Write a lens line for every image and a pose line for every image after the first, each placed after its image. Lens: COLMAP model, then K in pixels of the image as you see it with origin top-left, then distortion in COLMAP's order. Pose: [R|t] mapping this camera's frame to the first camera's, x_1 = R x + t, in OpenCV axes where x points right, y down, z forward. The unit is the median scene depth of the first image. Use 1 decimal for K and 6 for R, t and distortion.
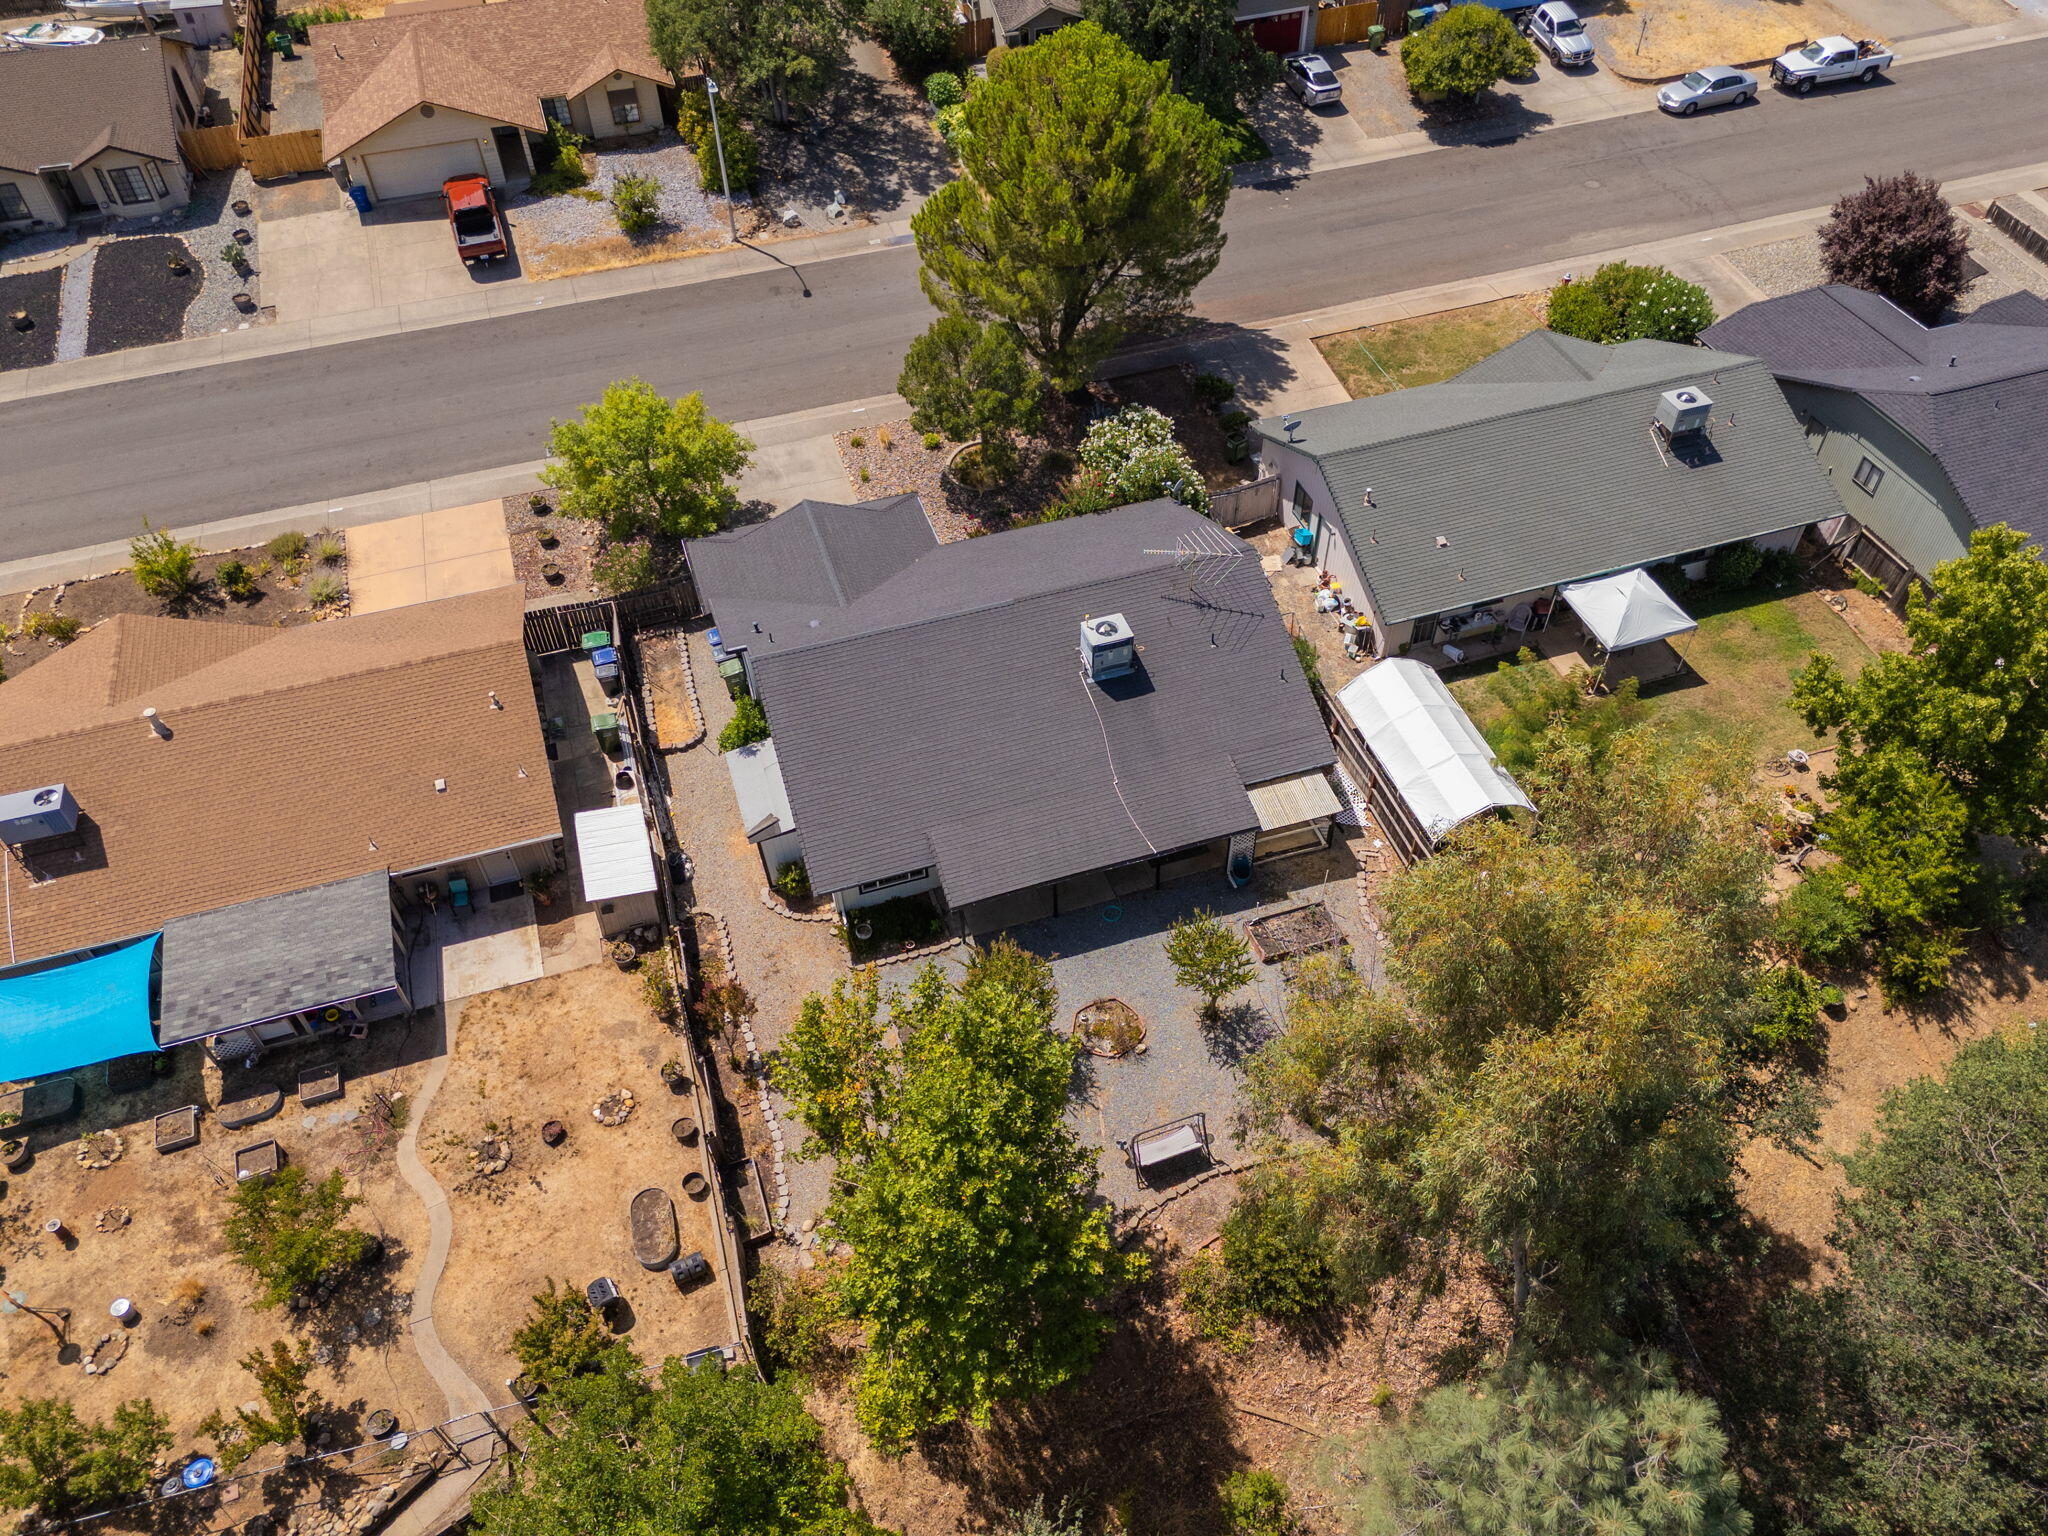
lens RADIAL K [[1508.0, 0, 1024.0], [0, 1508.0, 768.0], [0, 0, 1]] dist [0.052841, -0.044909]
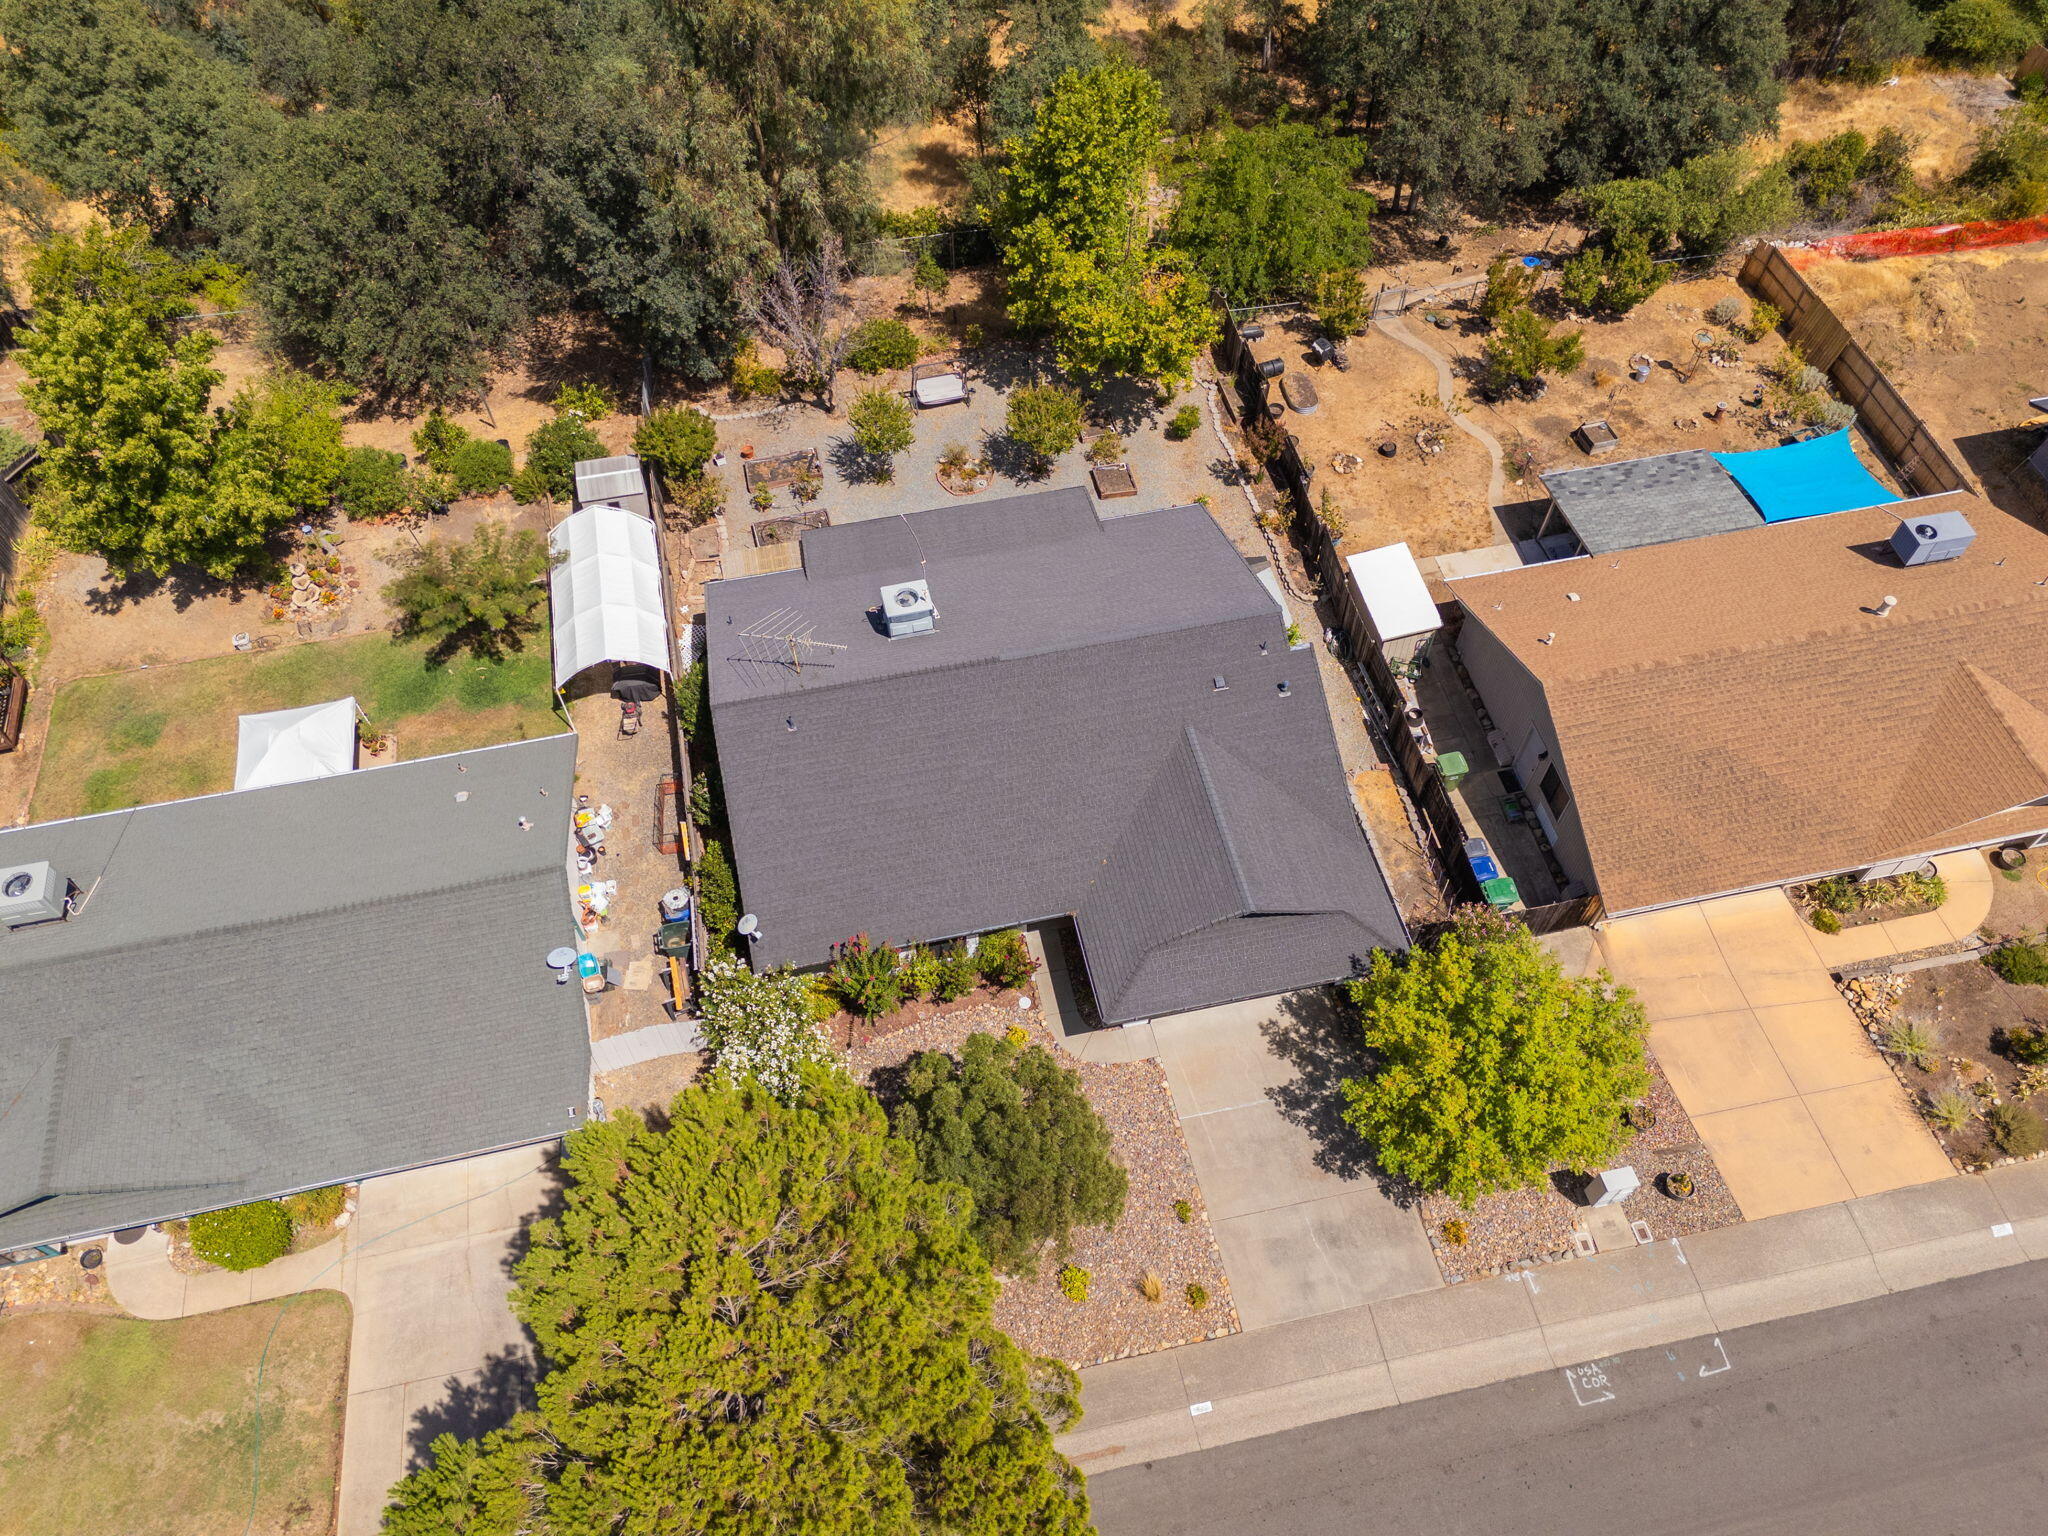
lens RADIAL K [[1508.0, 0, 1024.0], [0, 1508.0, 768.0], [0, 0, 1]] dist [0.052841, -0.044909]
pose [[-0.994957, -0.077476, 0.063696, -0.054004], [0.079015, -0.214313, 0.973564, -0.645975], [-0.061777, 0.973687, 0.219354, 0.561779]]
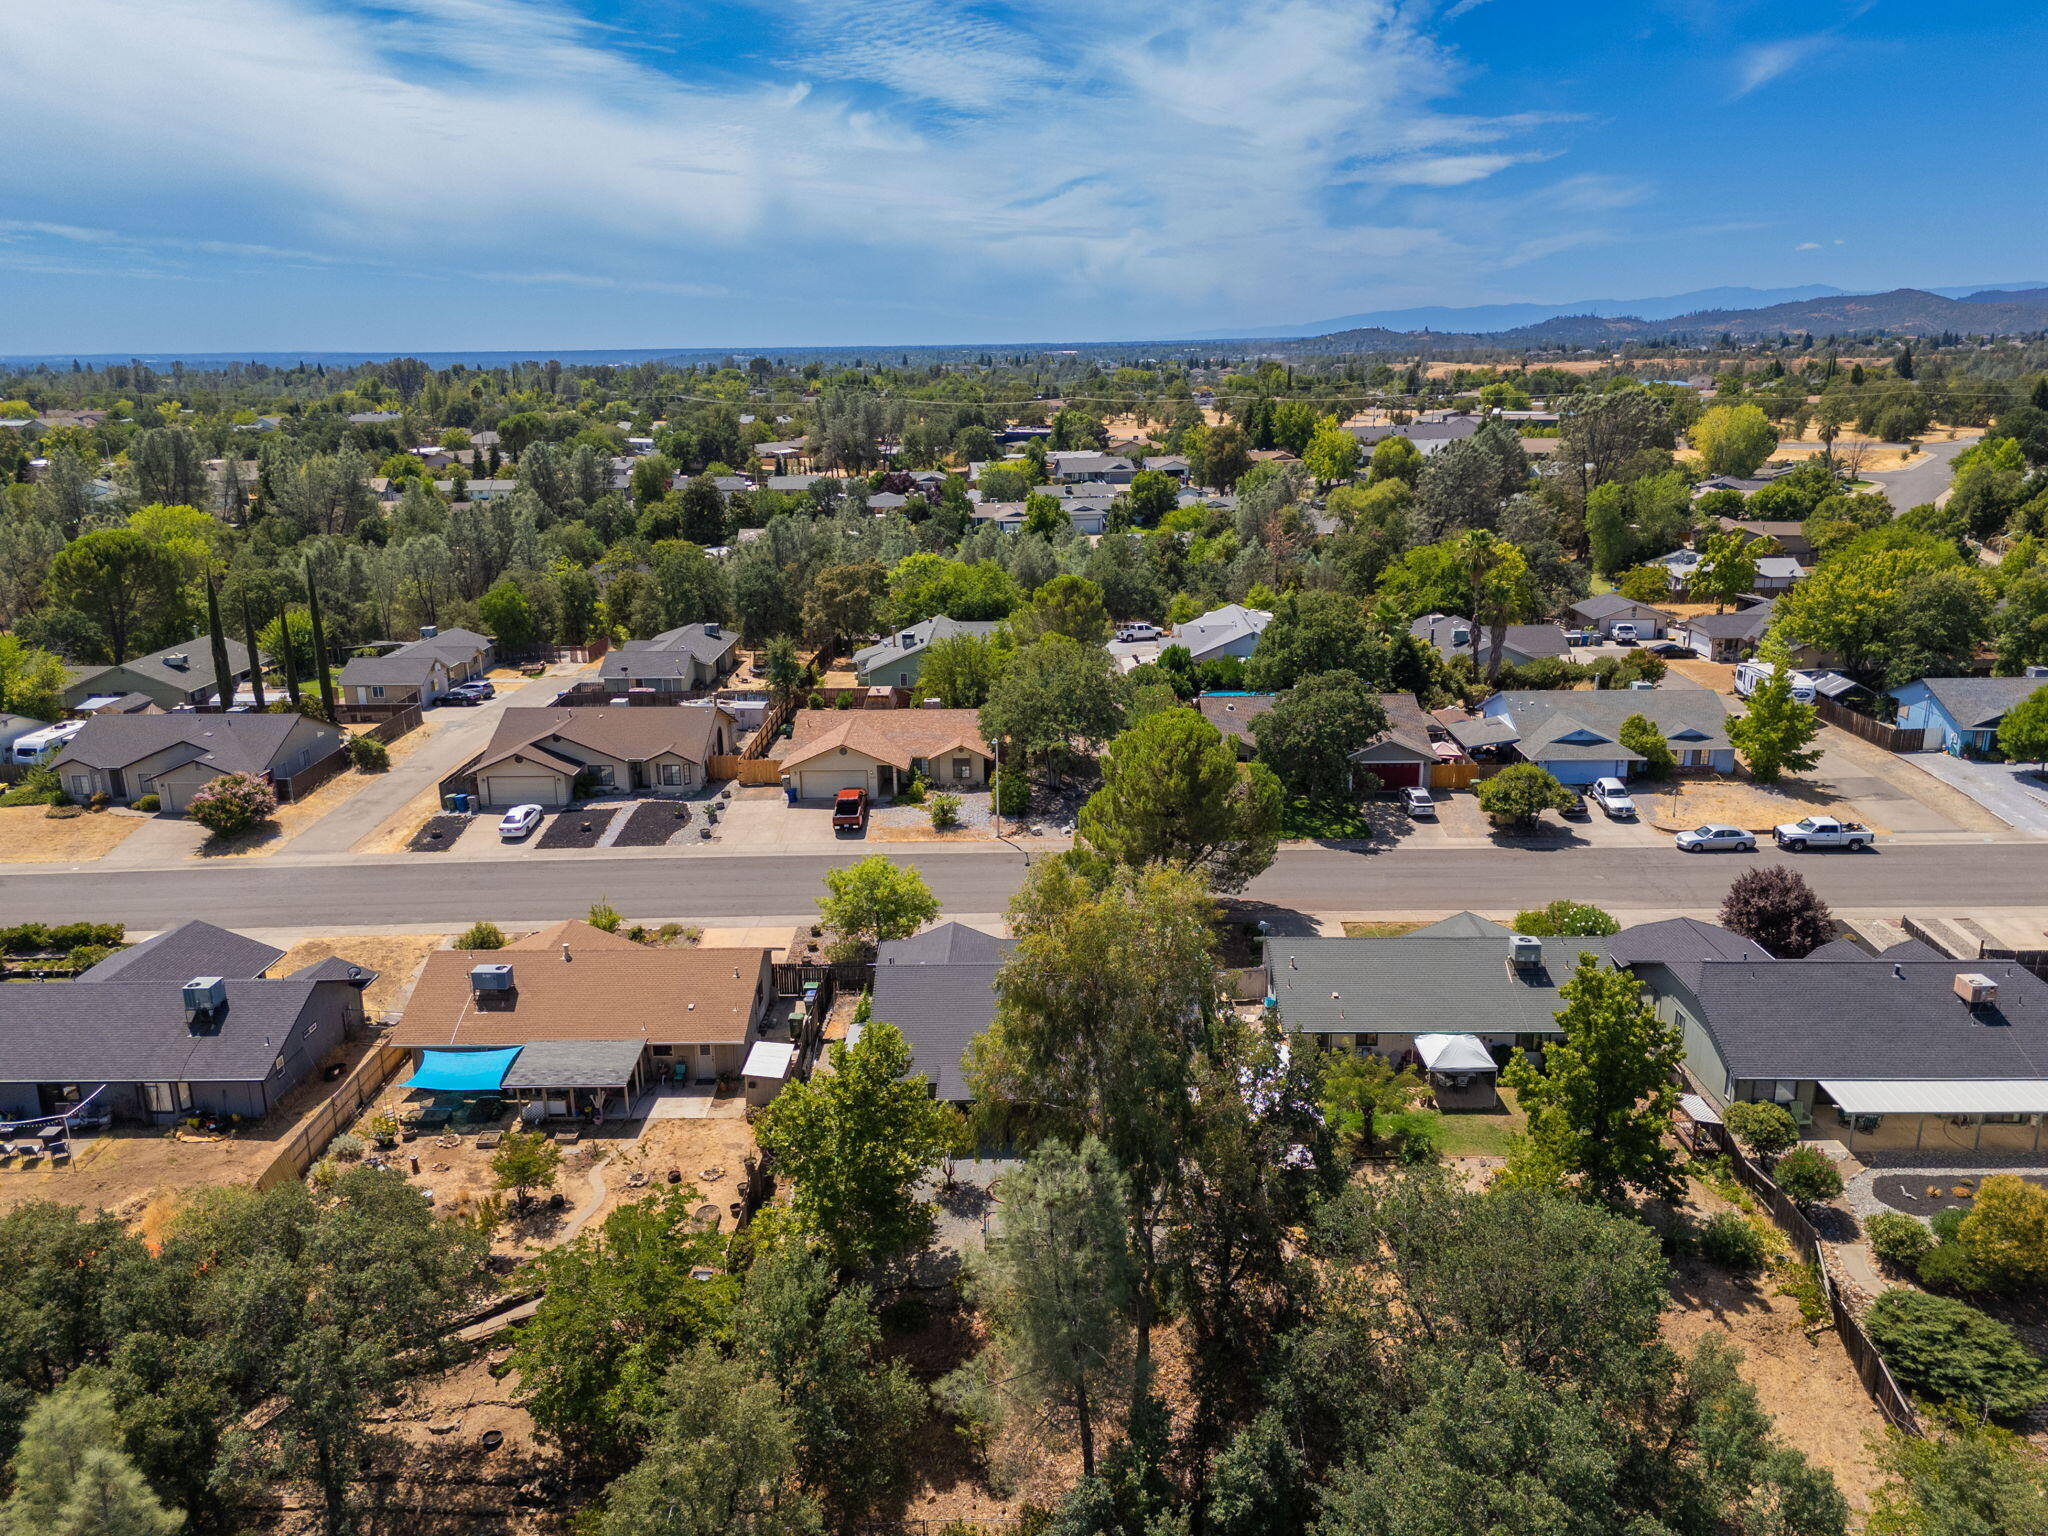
lens RADIAL K [[1508.0, 0, 1024.0], [0, 1508.0, 768.0], [0, 0, 1]] dist [0.052841, -0.044909]
pose [[0.947843, 0.094124, -0.304524, 0.295237], [-0.236664, 0.847795, -0.474587, 0.315593], [0.213504, 0.521904, 0.825853, -0.304039]]
